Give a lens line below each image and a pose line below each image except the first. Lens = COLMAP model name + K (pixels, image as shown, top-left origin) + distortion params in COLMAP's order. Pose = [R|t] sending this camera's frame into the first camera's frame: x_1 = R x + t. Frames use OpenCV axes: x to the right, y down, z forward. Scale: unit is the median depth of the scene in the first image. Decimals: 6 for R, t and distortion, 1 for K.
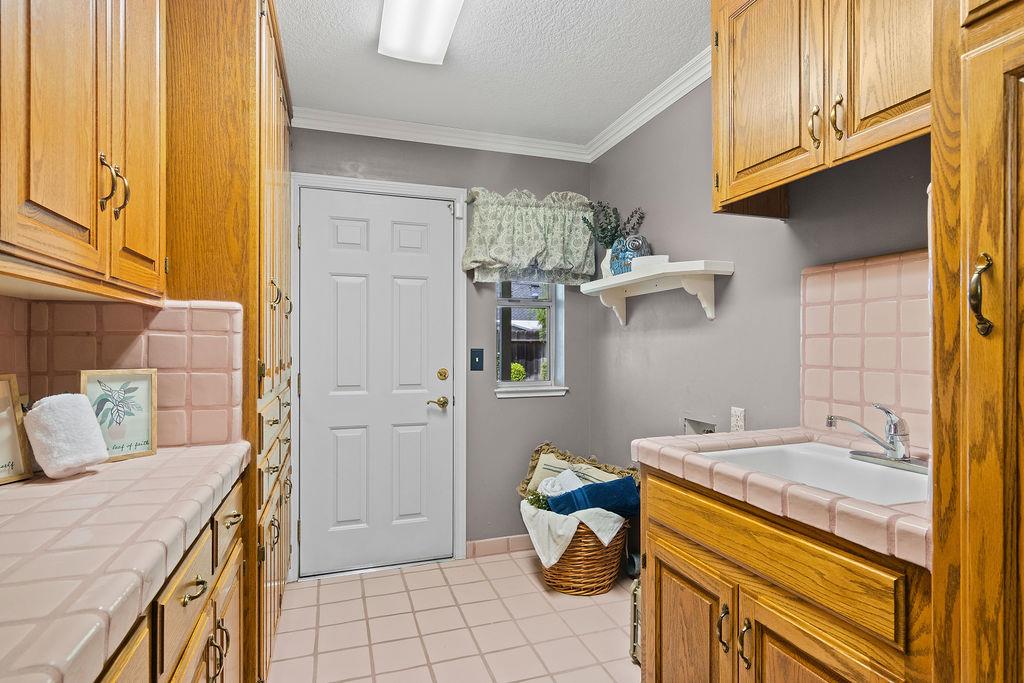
lens RADIAL K [[525.5, 0, 509.3], [0, 525.5, 346.1], [0, 0, 1]] dist [-0.002032, 0.000836]
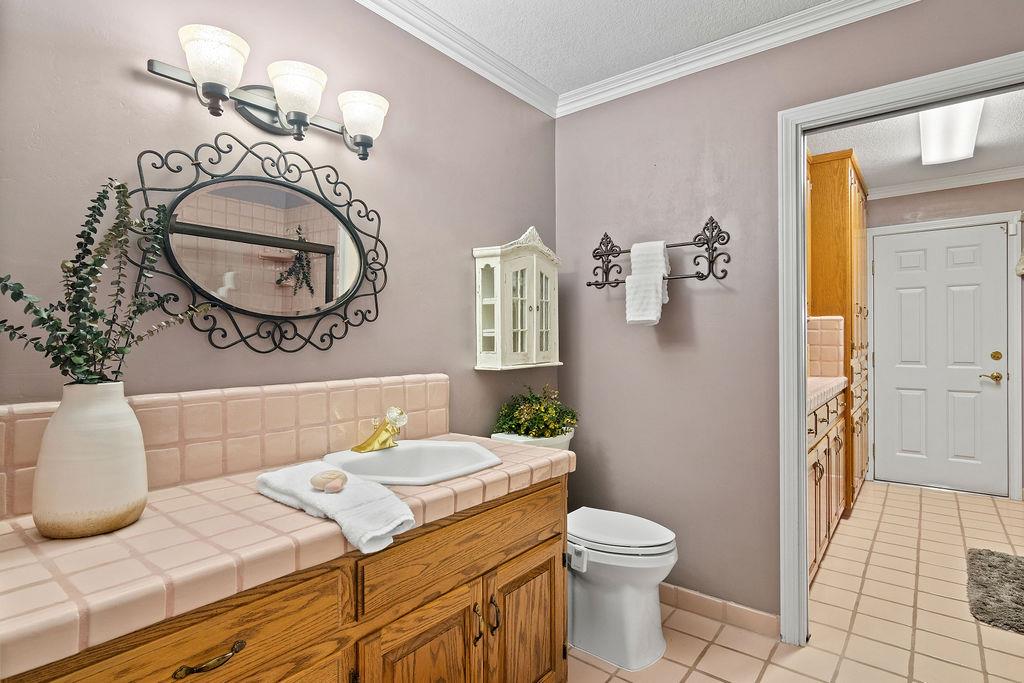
lens RADIAL K [[516.1, 0, 512.0], [0, 516.1, 341.5], [0, 0, 1]] dist [-0.005577, -0.000065]
pose [[0.540566, -0.003922, -0.841292, 0.444050], [0.007843, 0.999969, 0.000378, 0.011482], [0.841265, -0.006803, 0.540580, -1.062137]]
